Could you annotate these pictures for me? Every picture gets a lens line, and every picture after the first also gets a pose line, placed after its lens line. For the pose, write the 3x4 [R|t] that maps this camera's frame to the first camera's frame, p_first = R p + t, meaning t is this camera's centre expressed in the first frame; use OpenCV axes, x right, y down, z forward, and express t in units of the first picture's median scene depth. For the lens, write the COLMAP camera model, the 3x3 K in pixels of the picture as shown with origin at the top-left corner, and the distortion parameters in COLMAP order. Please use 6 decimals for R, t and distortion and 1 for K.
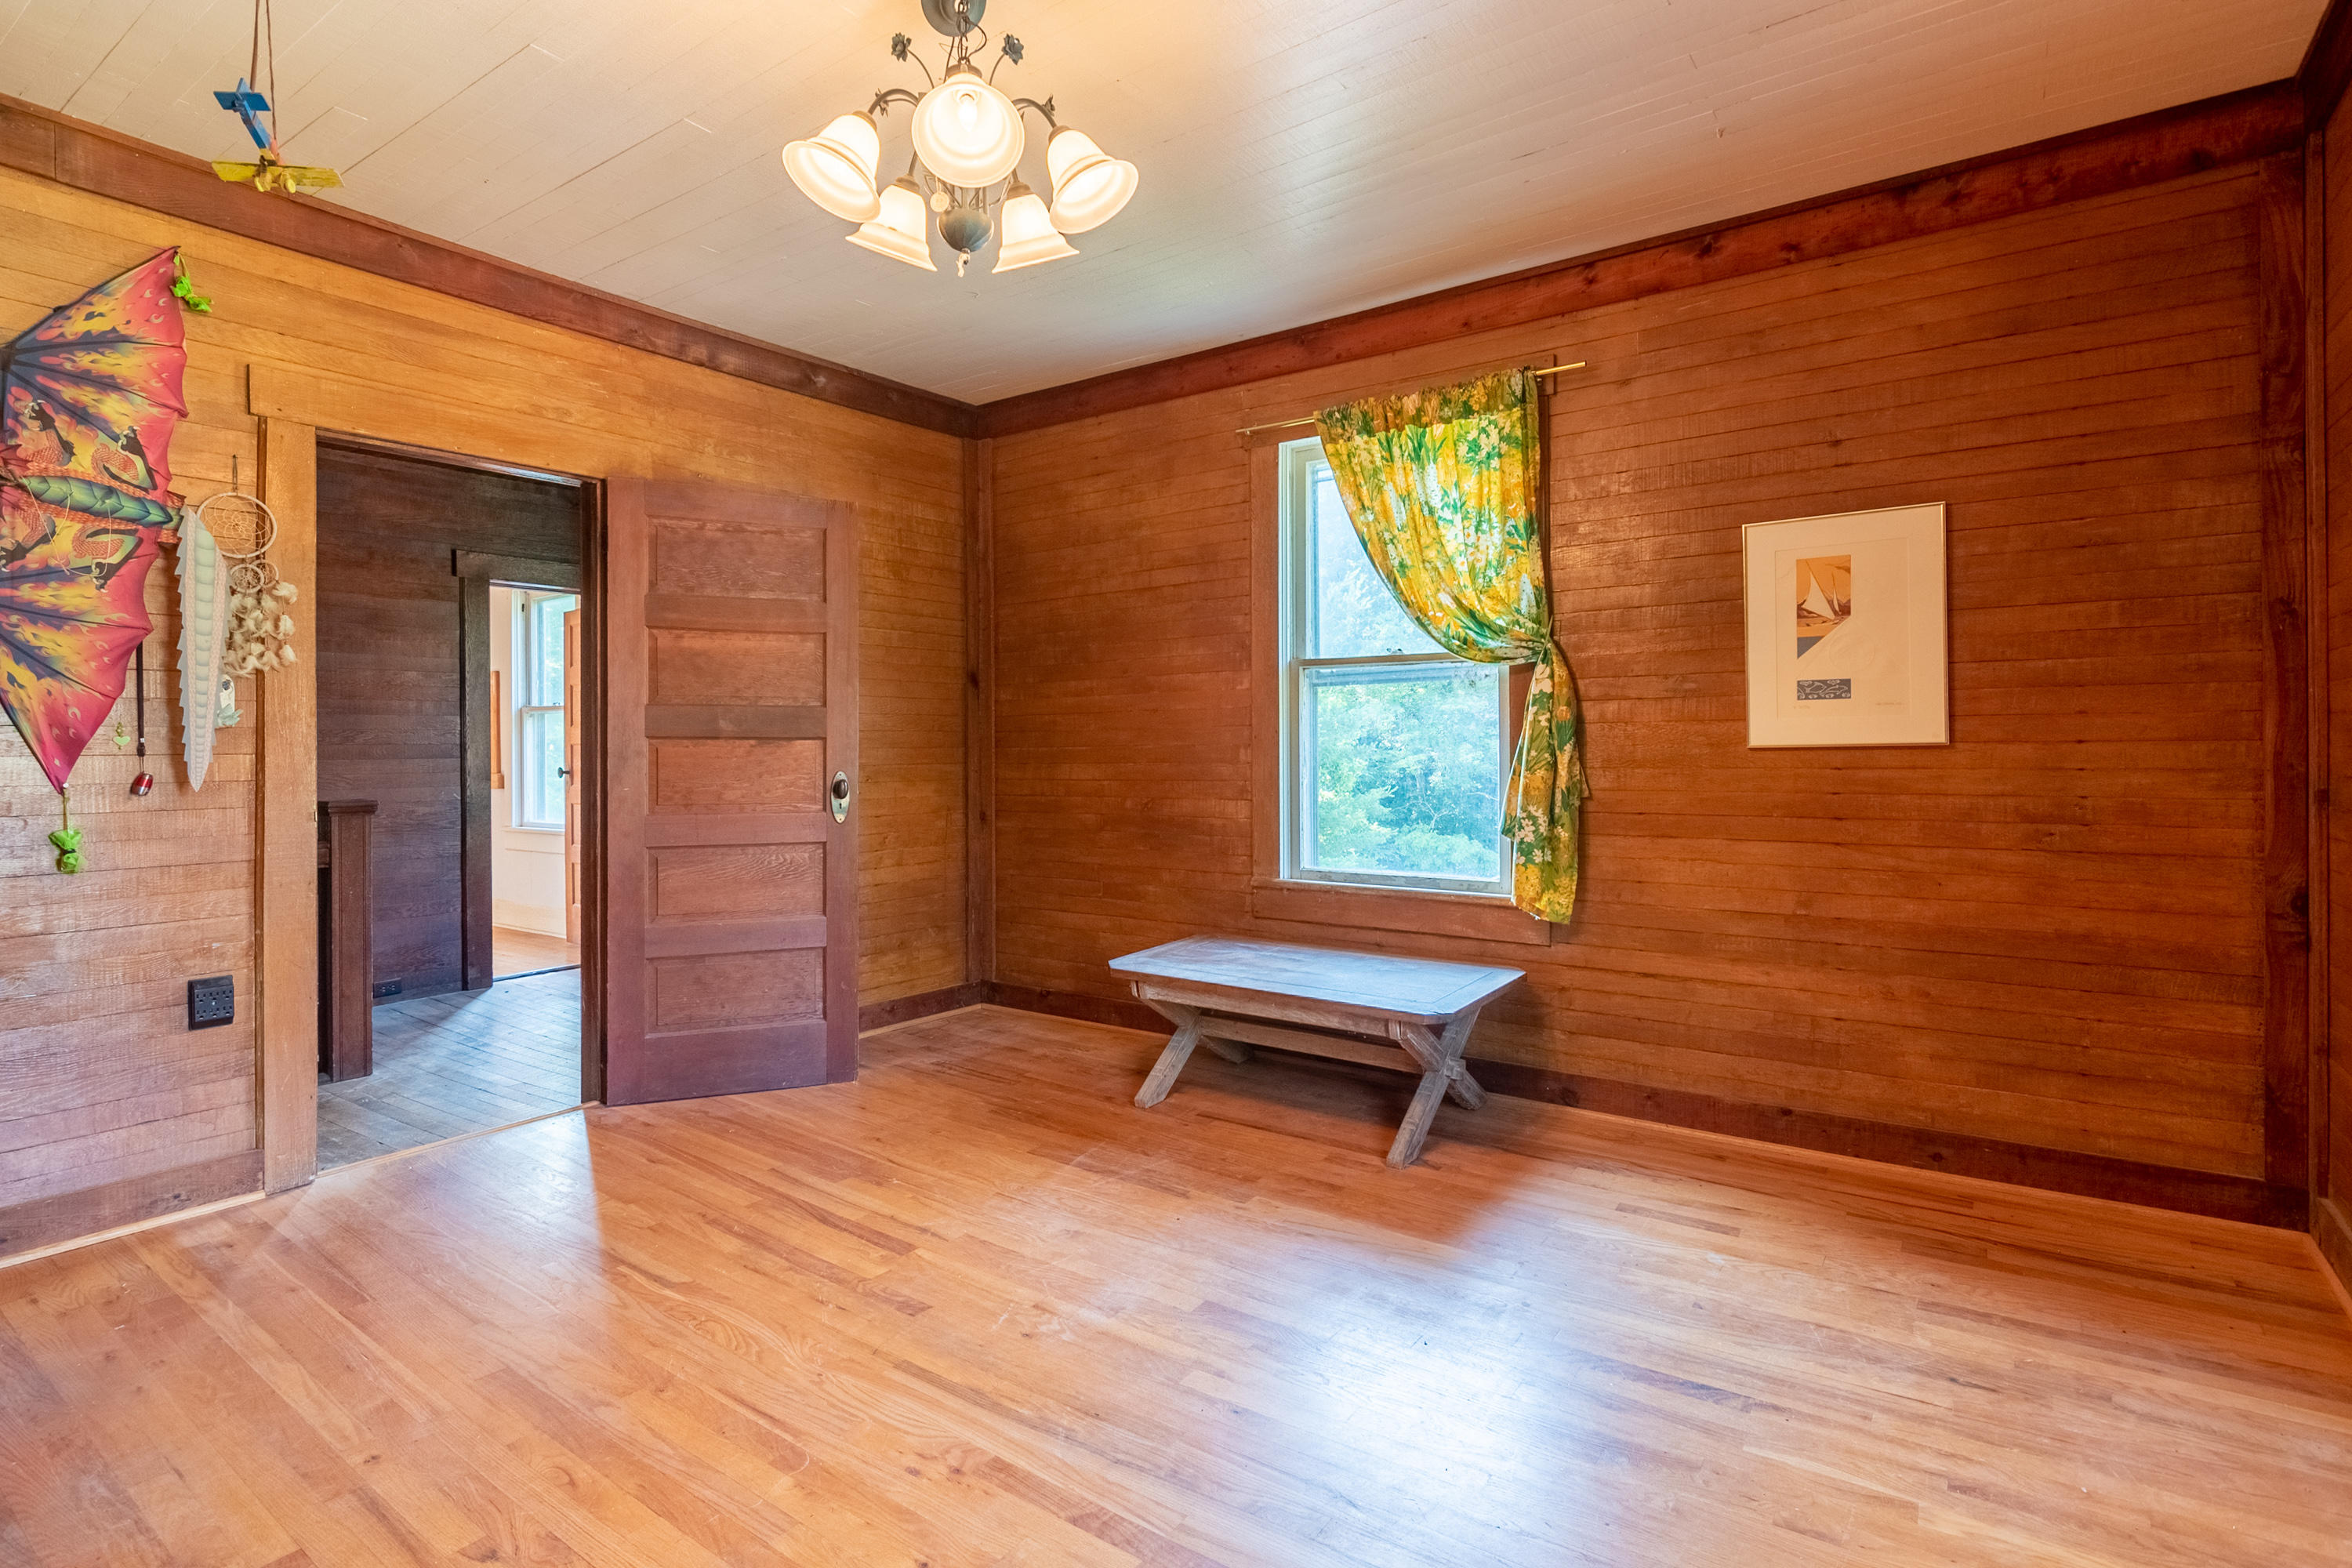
lens RADIAL K [[1139.1, 0, 1168.6], [0, 1139.1, 773.8], [0, 0, 1]] dist [0.002320, -0.000625]
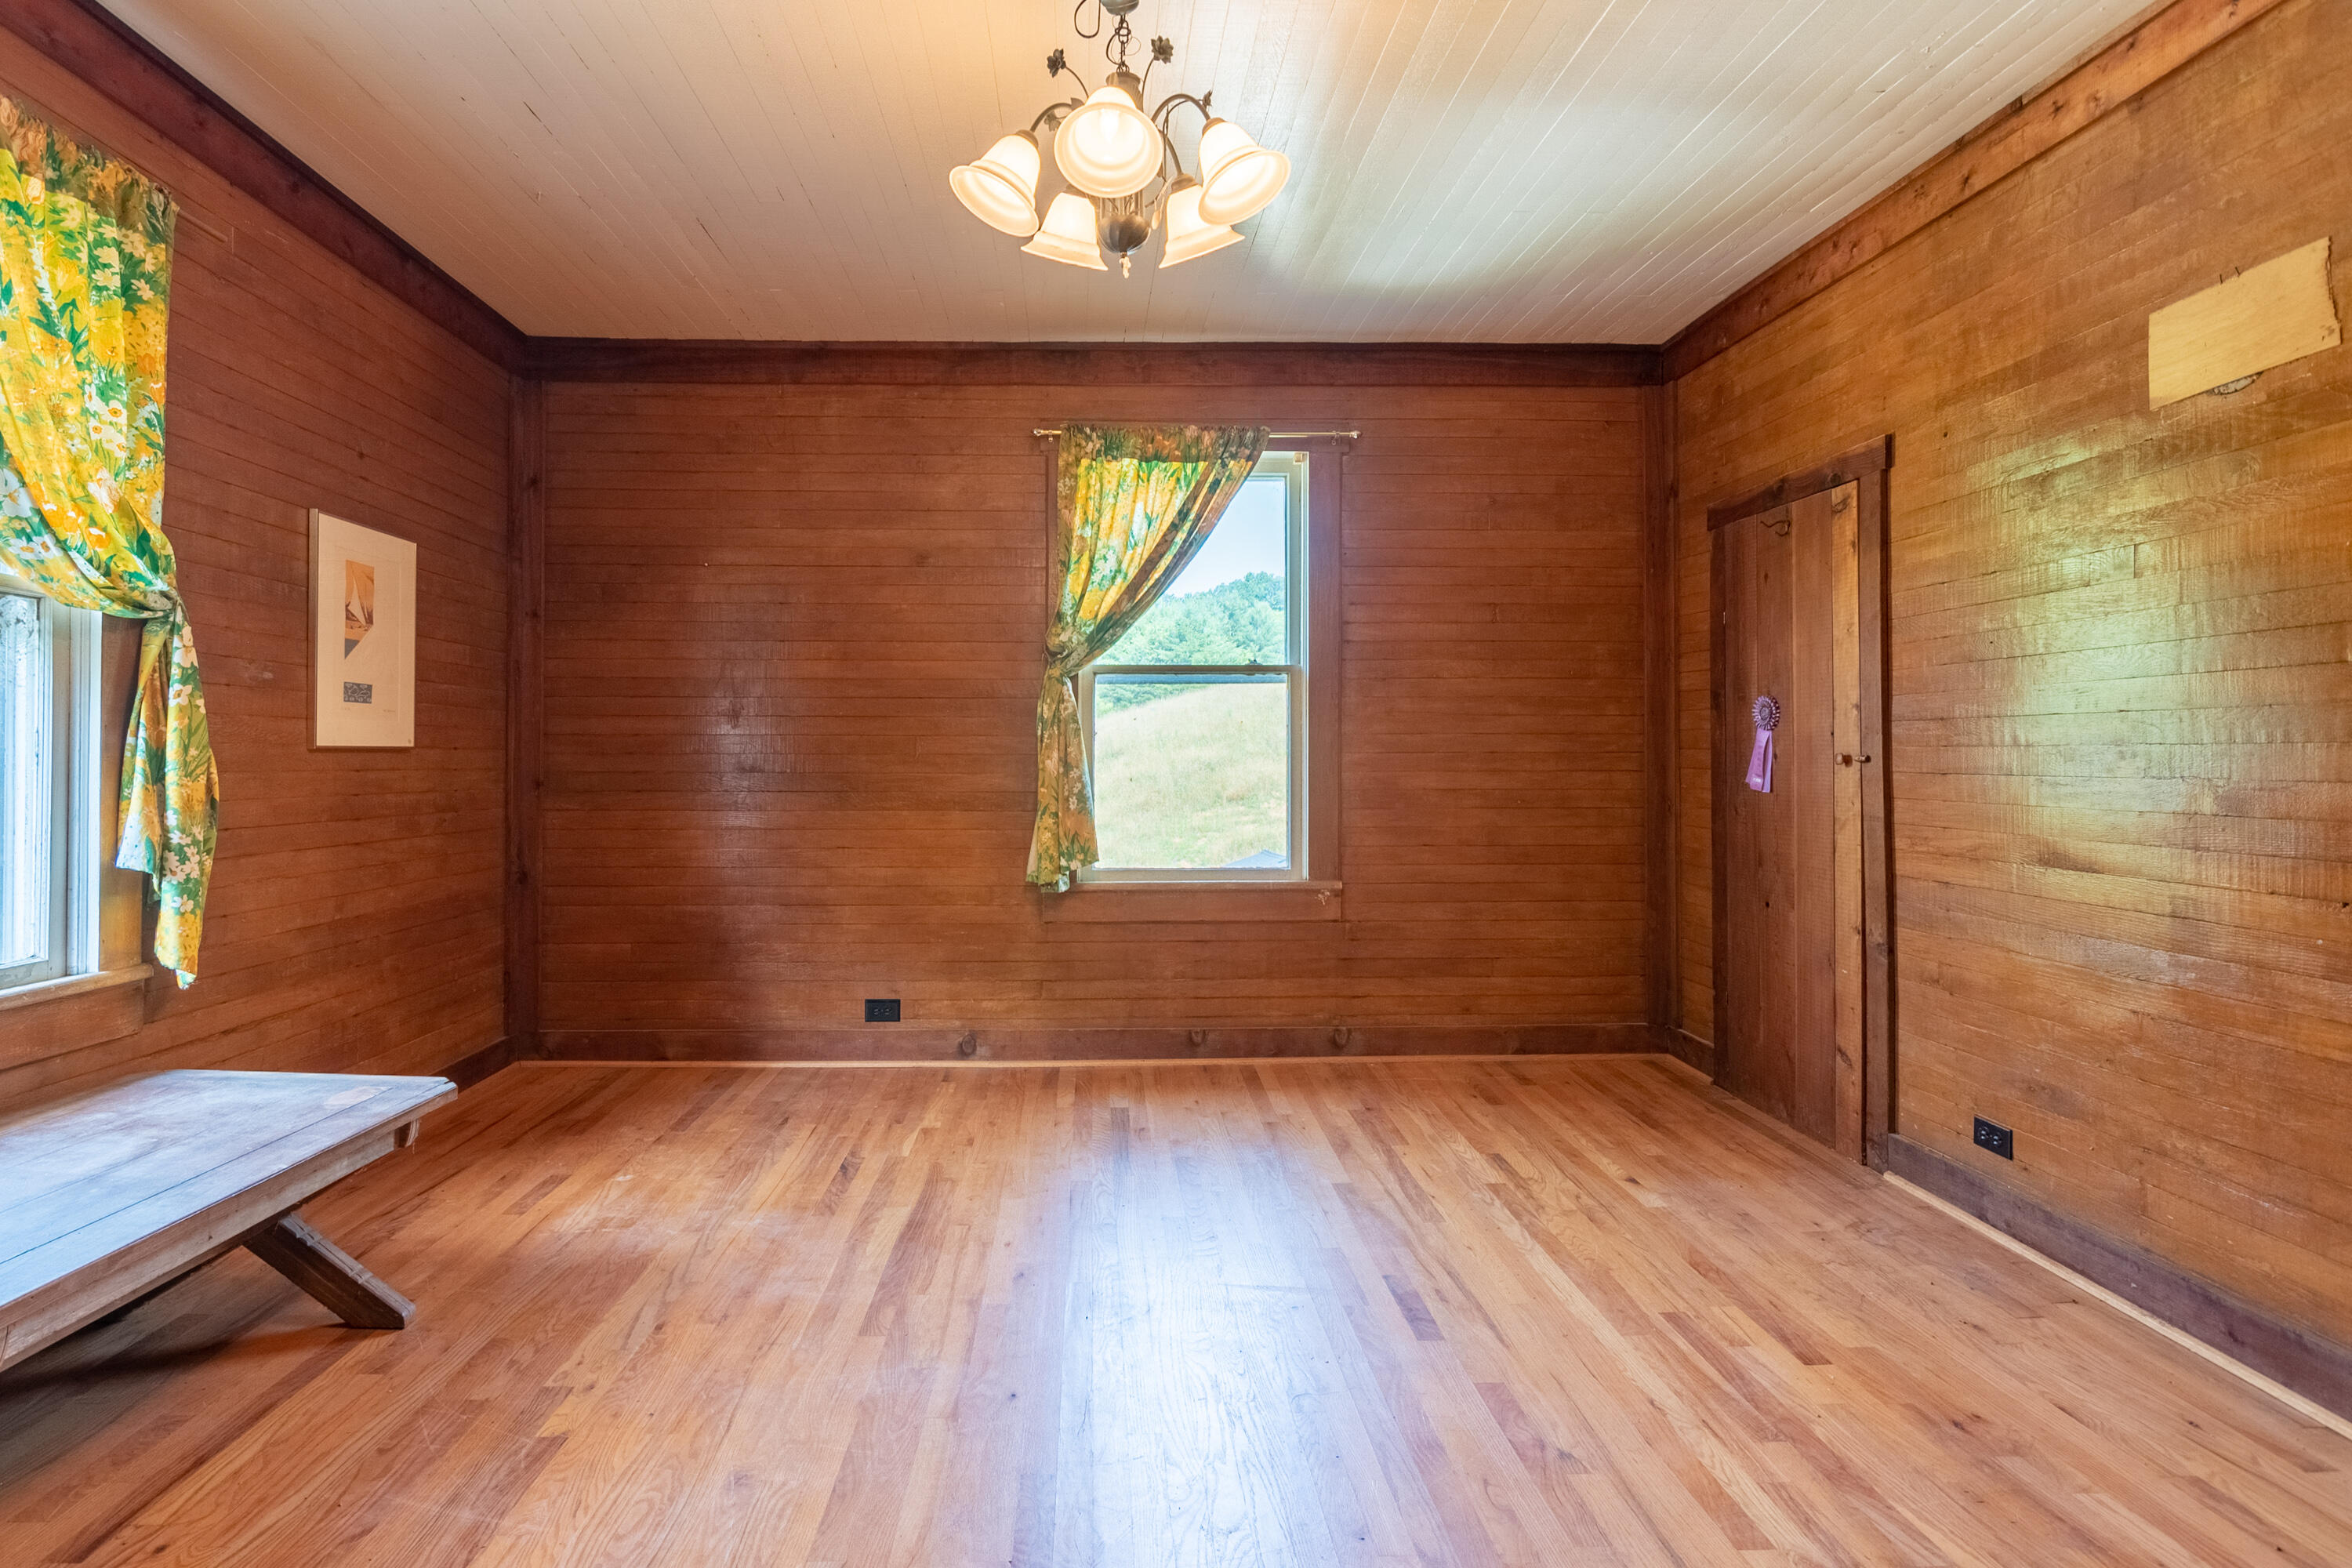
lens RADIAL K [[1139.1, 0, 1168.6], [0, 1139.1, 773.8], [0, 0, 1]] dist [0.002320, -0.000625]
pose [[-0.629945, -0.007439, 0.776604, -0.972227], [0.008402, 0.999830, 0.016392, -0.018128], [-0.776595, 0.016852, -0.629775, 1.564854]]
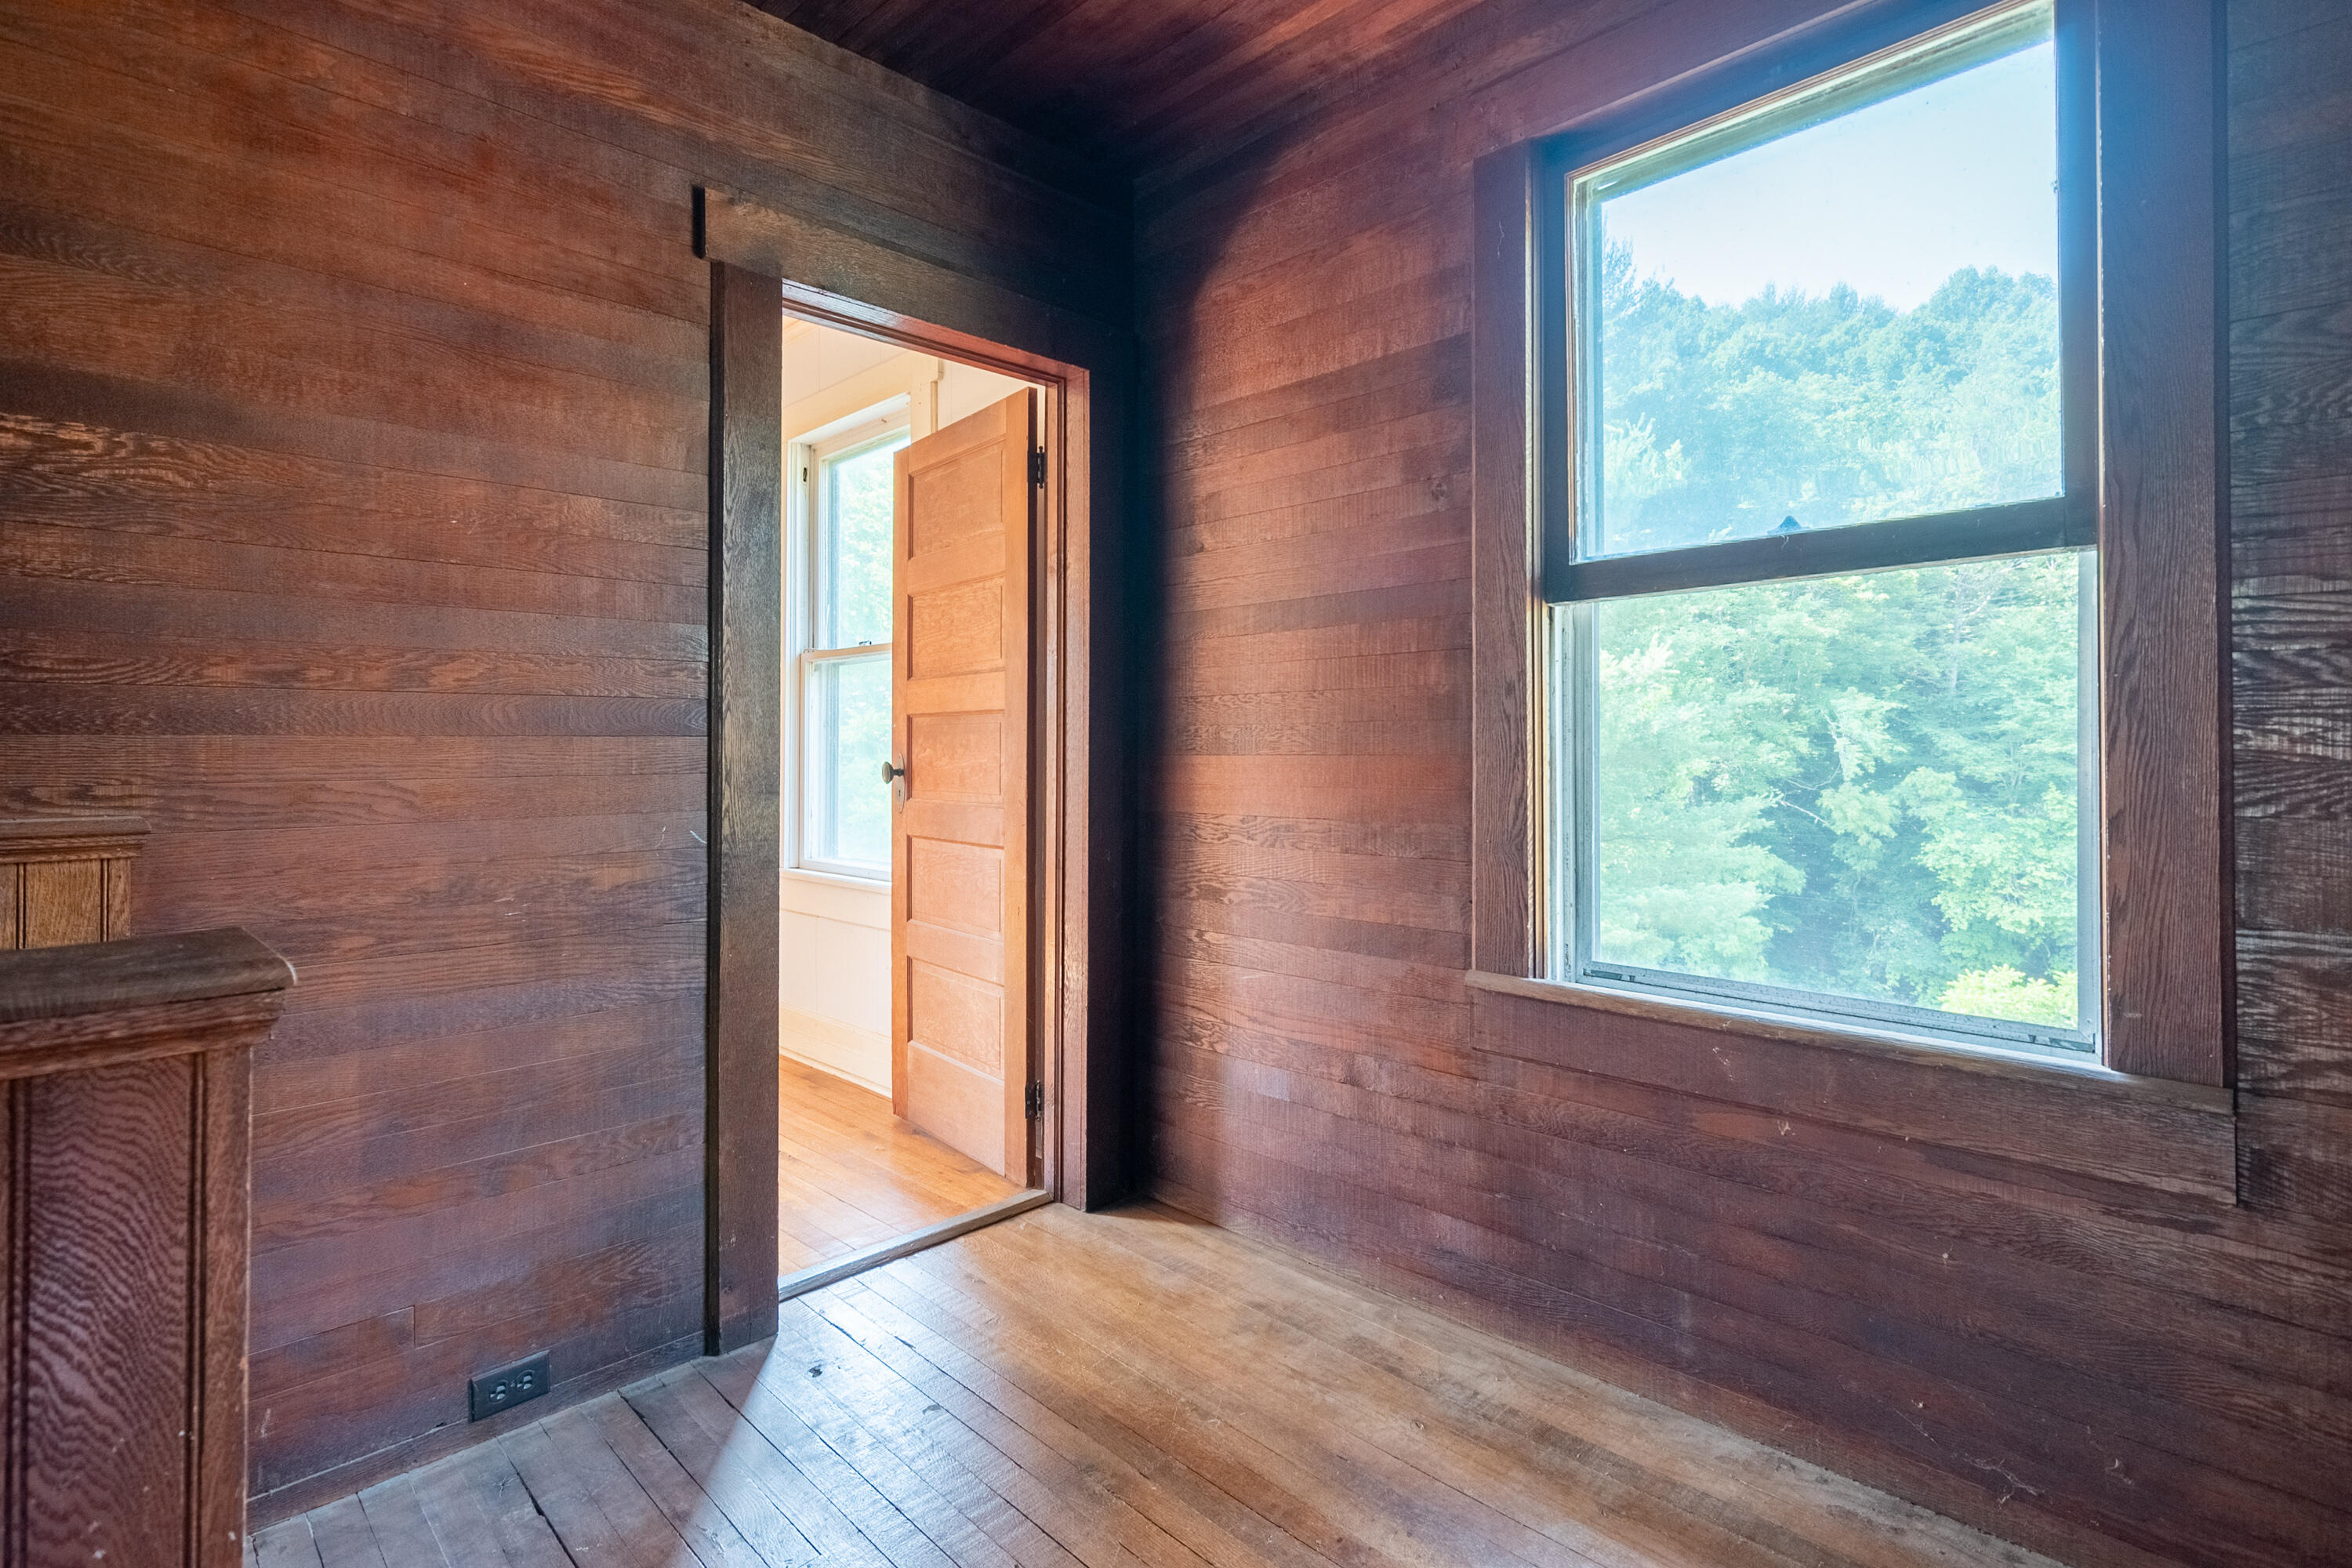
lens RADIAL K [[1139.1, 0, 1168.6], [0, 1139.1, 773.8], [0, 0, 1]] dist [0.002320, -0.000625]
pose [[0.987184, 0.014639, -0.158911, -0.072661], [-0.014036, 0.999889, 0.004915, -0.000953], [0.158965, -0.002622, 0.987281, 0.115361]]
